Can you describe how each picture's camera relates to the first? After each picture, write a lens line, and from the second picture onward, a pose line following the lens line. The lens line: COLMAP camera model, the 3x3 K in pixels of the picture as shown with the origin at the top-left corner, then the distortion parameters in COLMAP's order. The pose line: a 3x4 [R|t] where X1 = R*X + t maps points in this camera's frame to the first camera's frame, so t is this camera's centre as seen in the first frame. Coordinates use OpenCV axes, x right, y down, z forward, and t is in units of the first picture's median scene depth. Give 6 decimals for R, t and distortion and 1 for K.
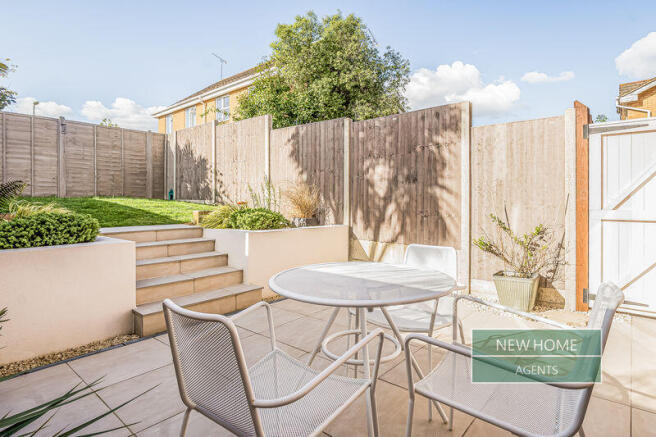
lens RADIAL K [[351.2, 0, 328.0], [0, 351.2, 202.1], [0, 0, 1]] dist [-0.000961, -0.000382]
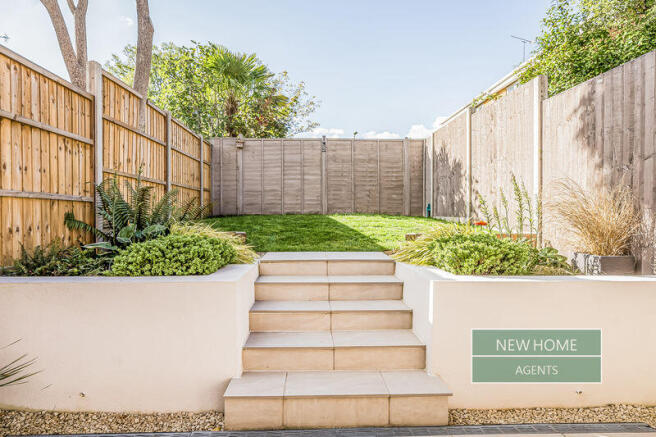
lens RADIAL K [[370.7, 0, 328.0], [0, 370.7, 218.5], [0, 0, 1]] dist [0.002048, 0.000435]
pose [[0.677781, 0.005248, -0.735245, 0.055116], [-0.002979, 0.999986, 0.004391, -0.007511], [0.735258, -0.000785, 0.677787, 0.319787]]
